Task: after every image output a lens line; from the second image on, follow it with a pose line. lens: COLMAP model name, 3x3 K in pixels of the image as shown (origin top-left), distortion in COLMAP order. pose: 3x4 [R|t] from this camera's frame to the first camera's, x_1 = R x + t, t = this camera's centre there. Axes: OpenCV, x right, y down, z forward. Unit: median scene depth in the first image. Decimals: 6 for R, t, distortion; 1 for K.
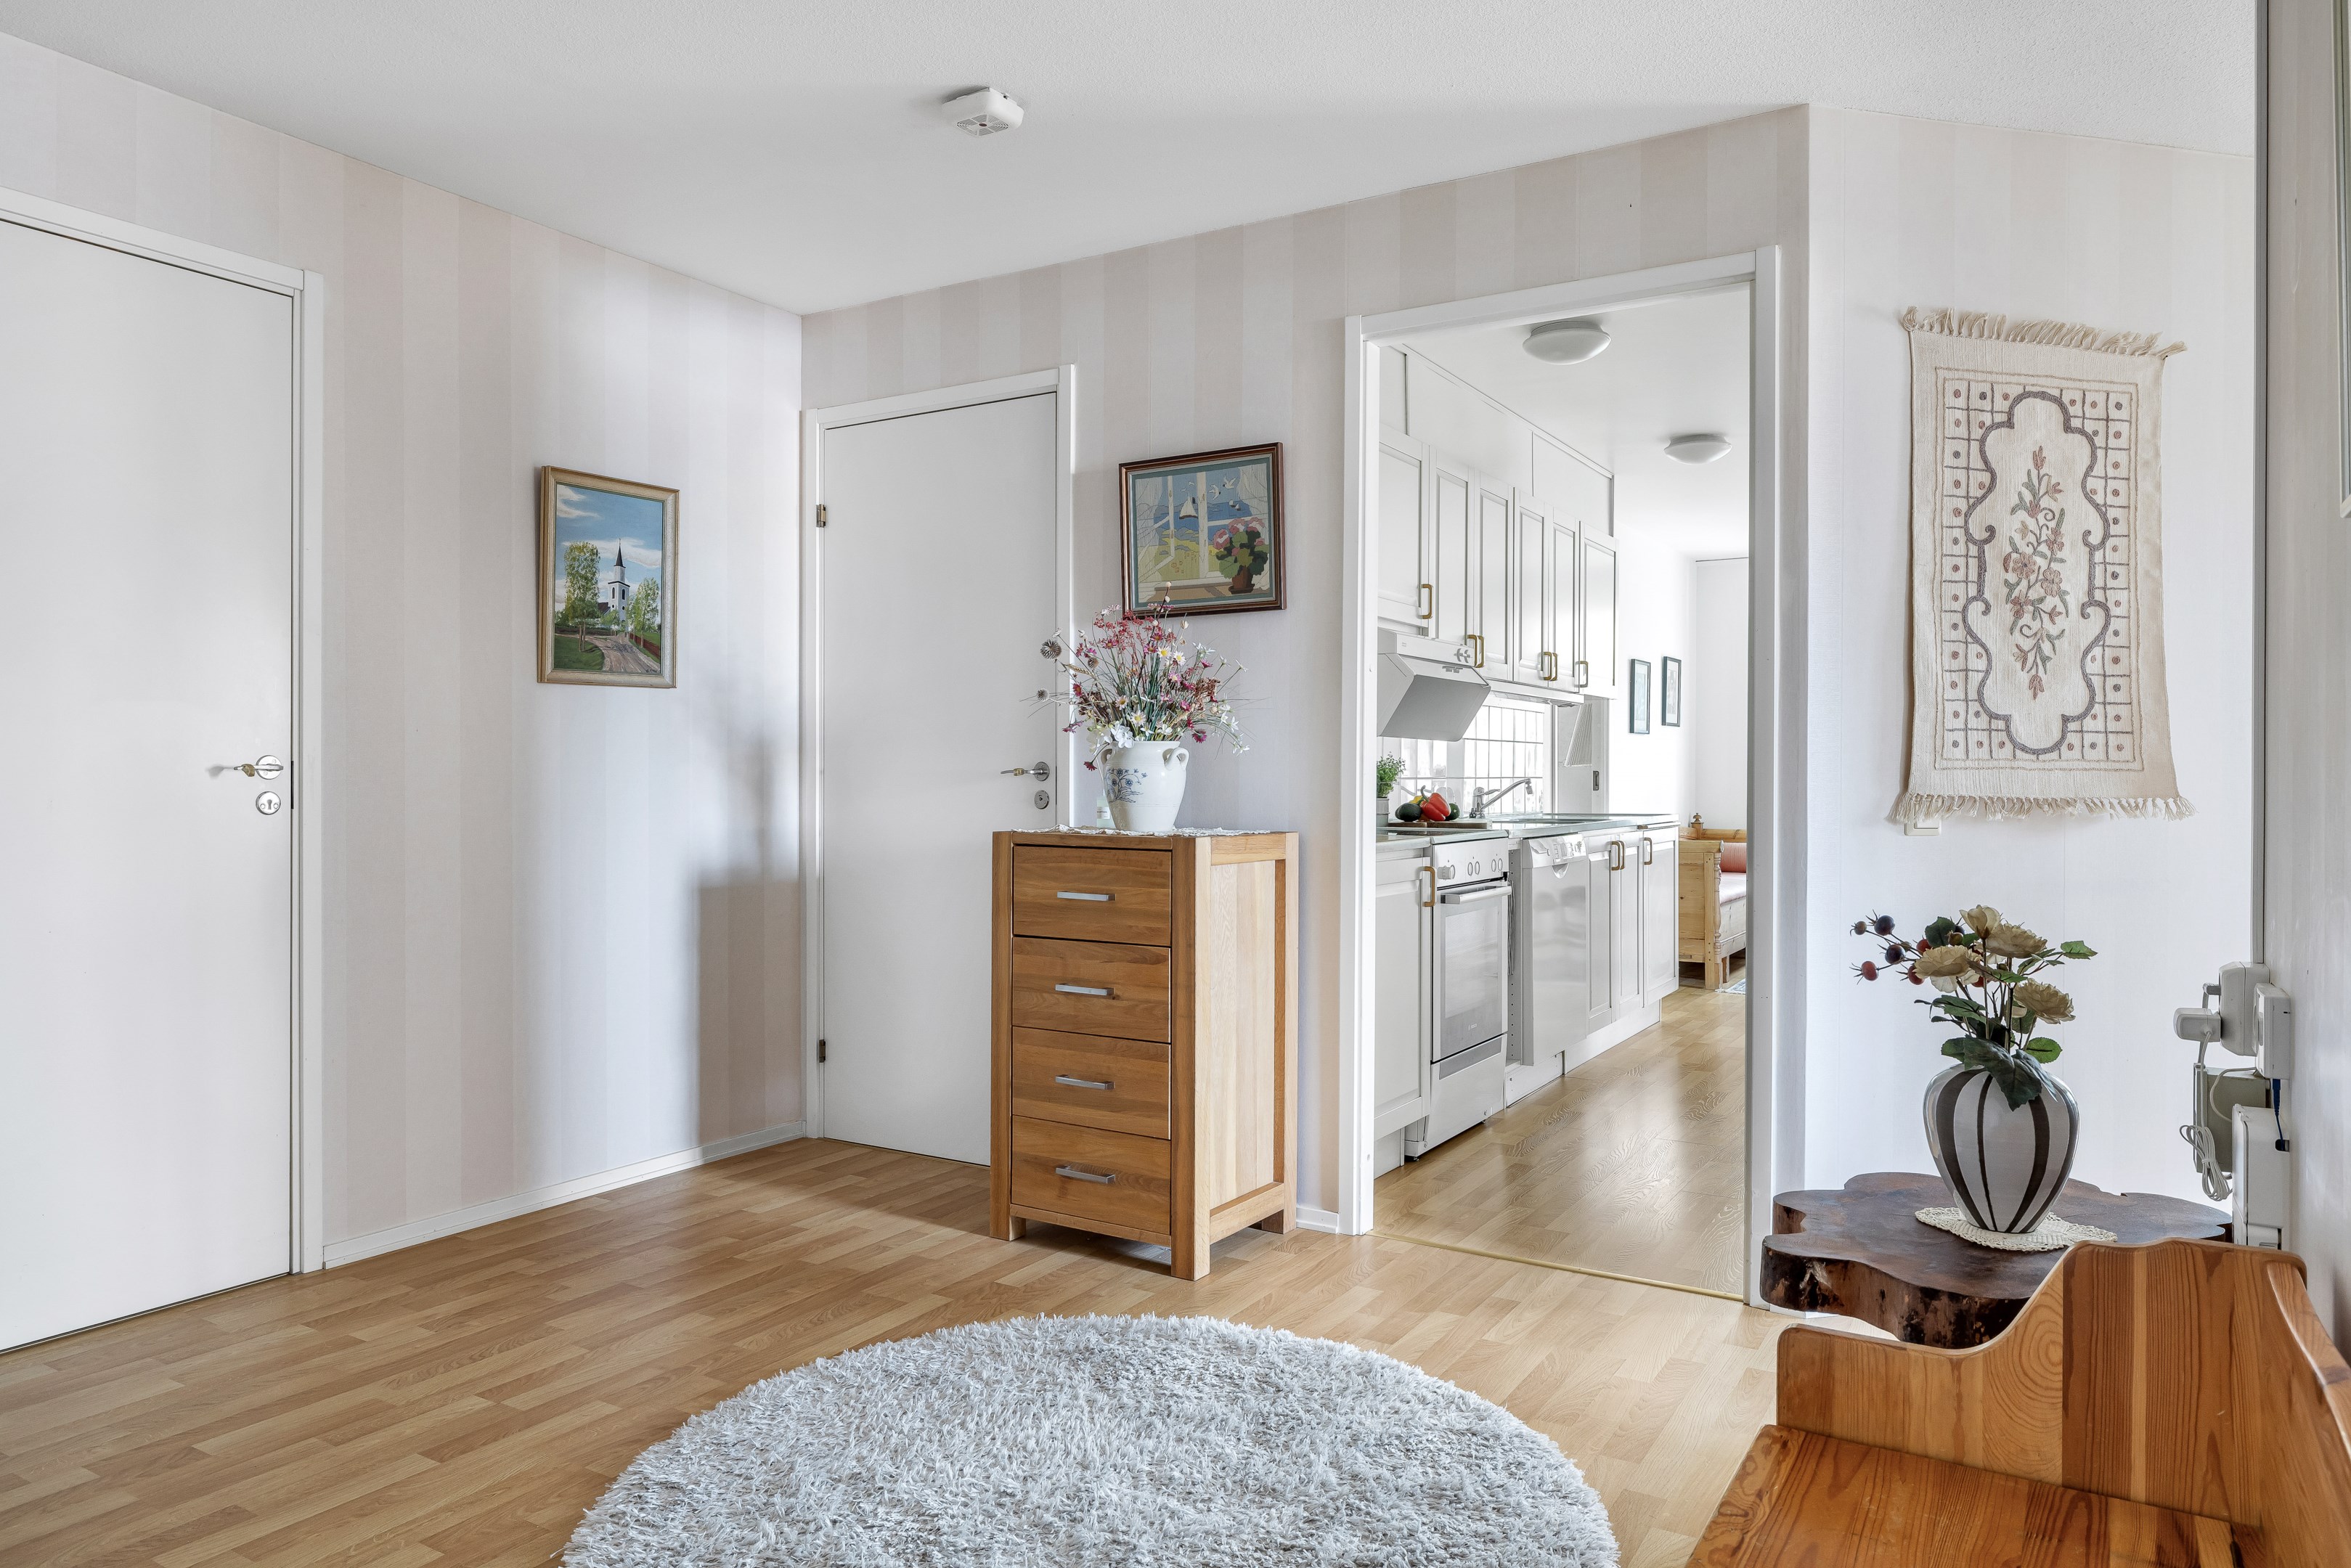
lens RADIAL K [[1406.9, 0, 1175.5], [0, 1406.9, 784.0], [0, 0, 1]] dist [-0.002642, -0.001457]
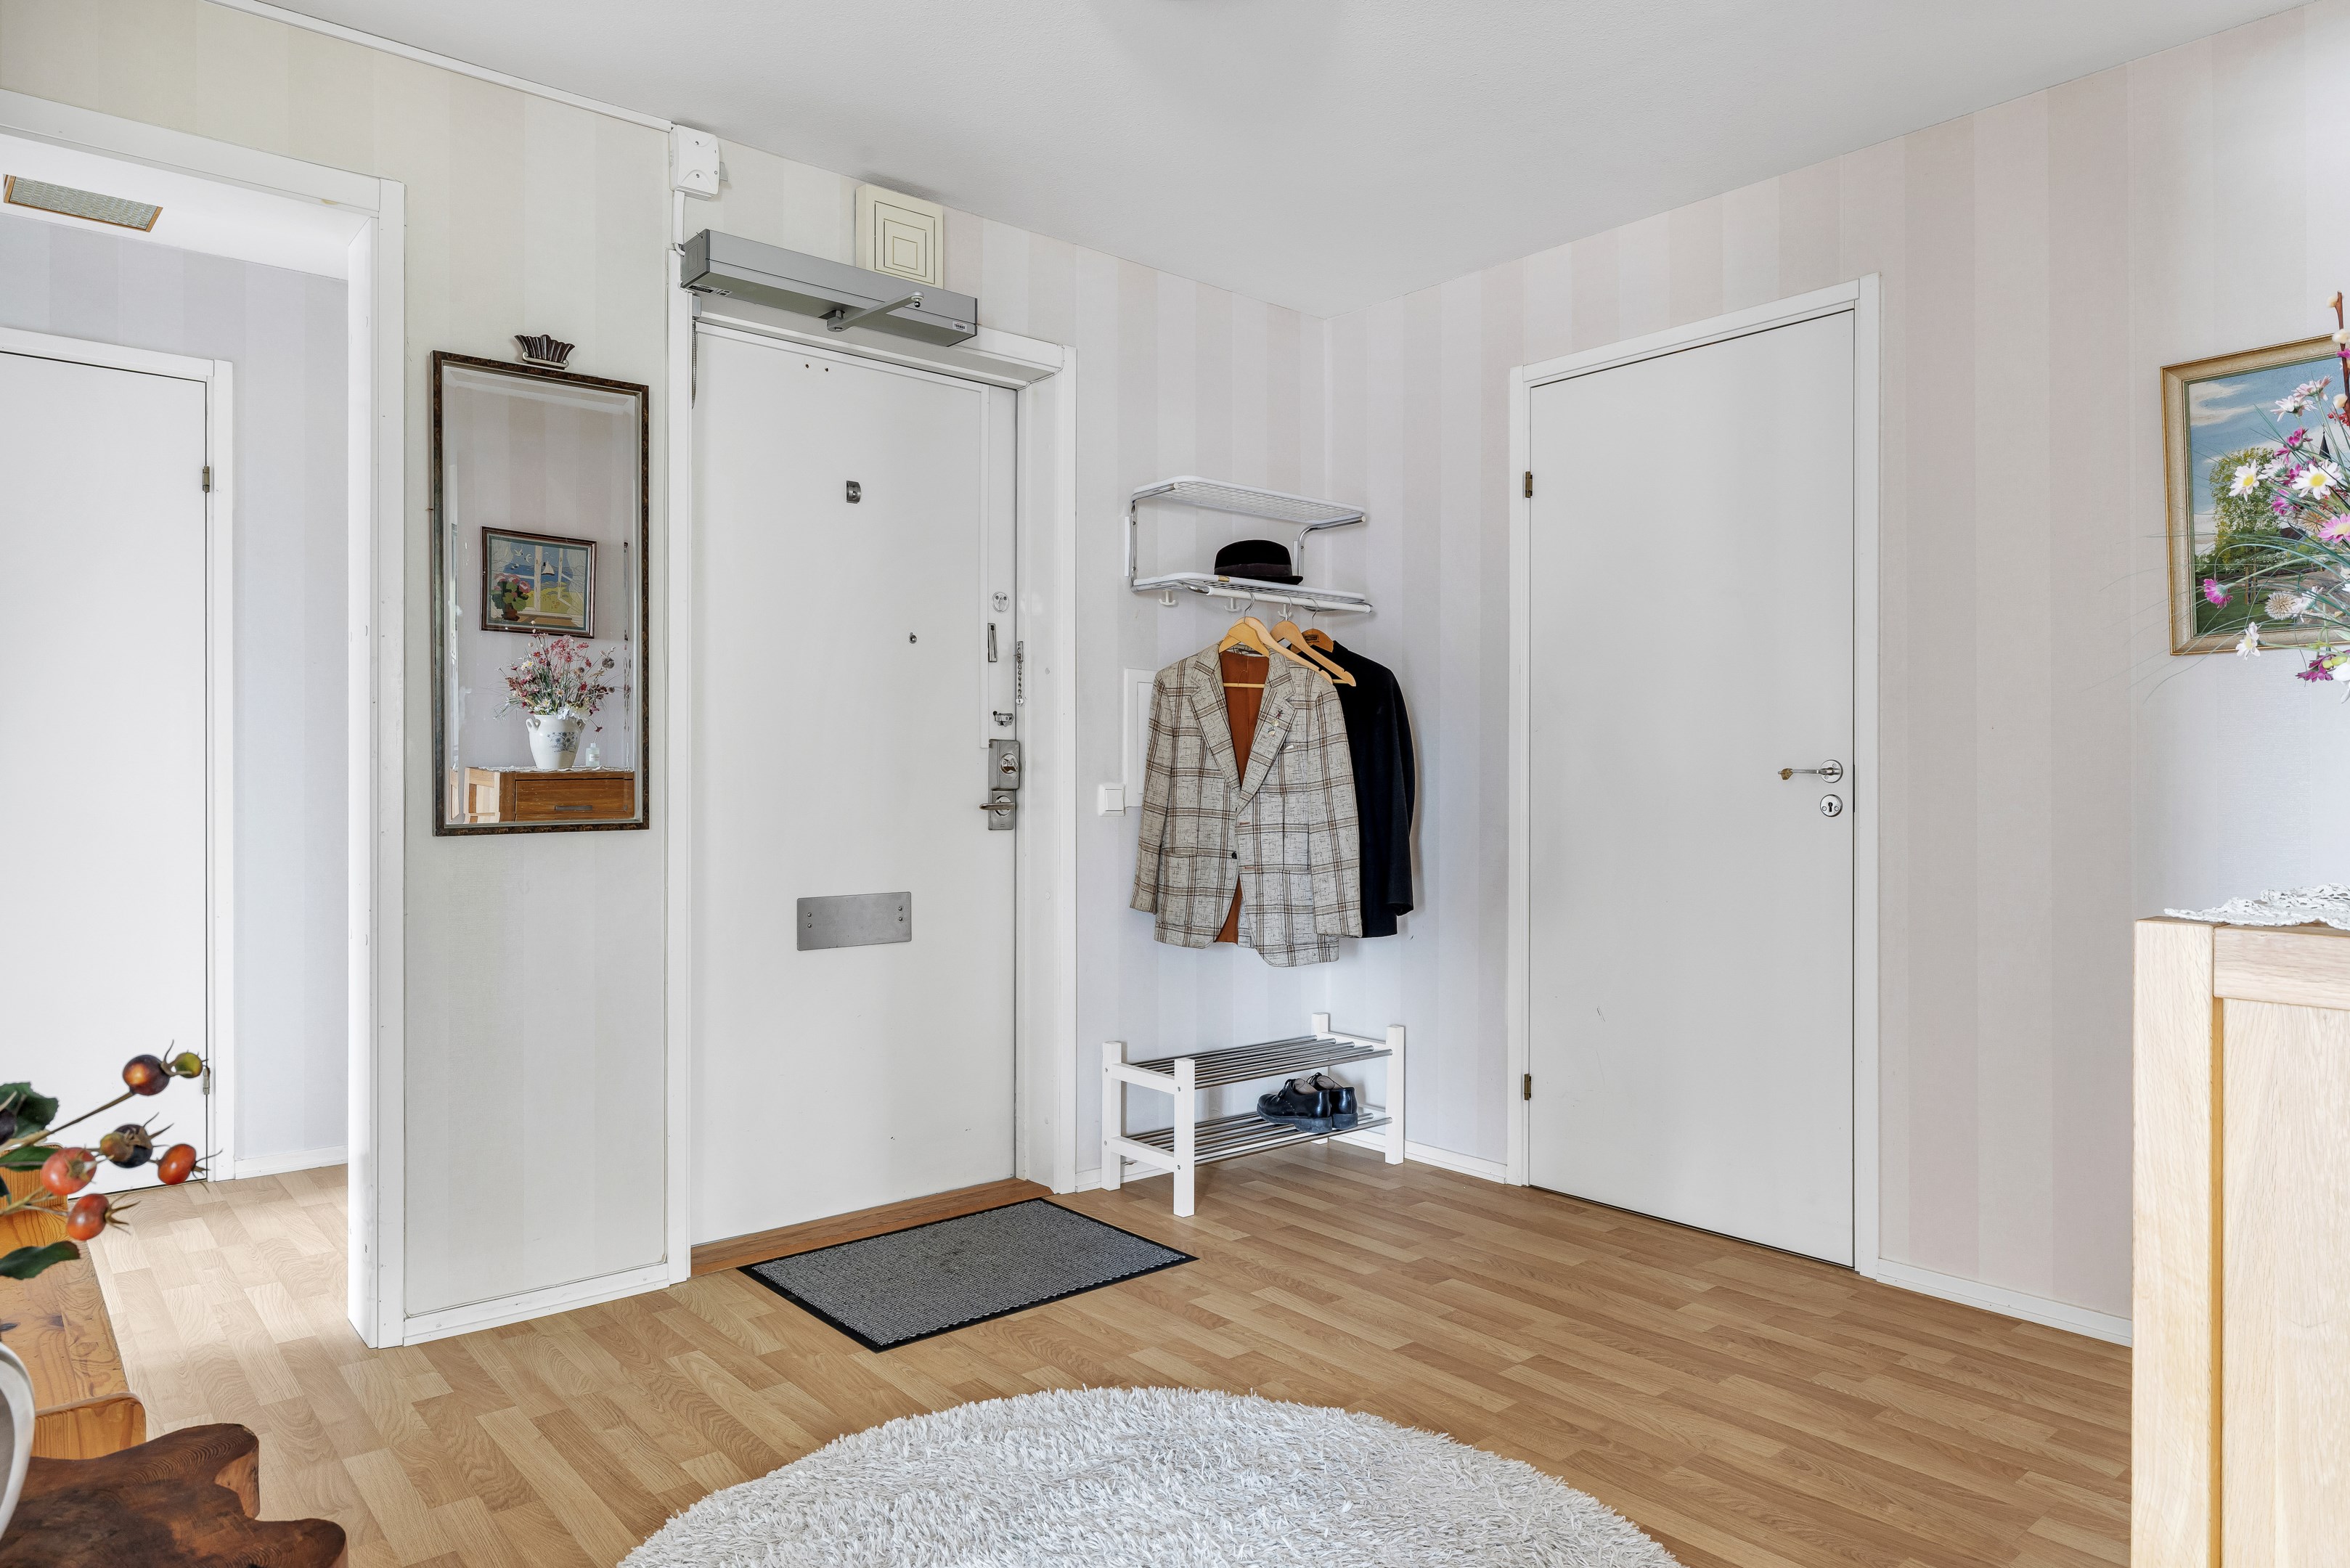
lens RADIAL K [[1383.2, 0, 1175.0], [0, 1383.2, 784.0], [0, 0, 1]] dist [-0.000763, -0.000006]
pose [[-0.259584, -0.000398, -0.965720, 0.590173], [-0.010465, 0.999942, 0.002401, 0.000631], [0.965664, 0.010730, -0.259573, 0.999971]]
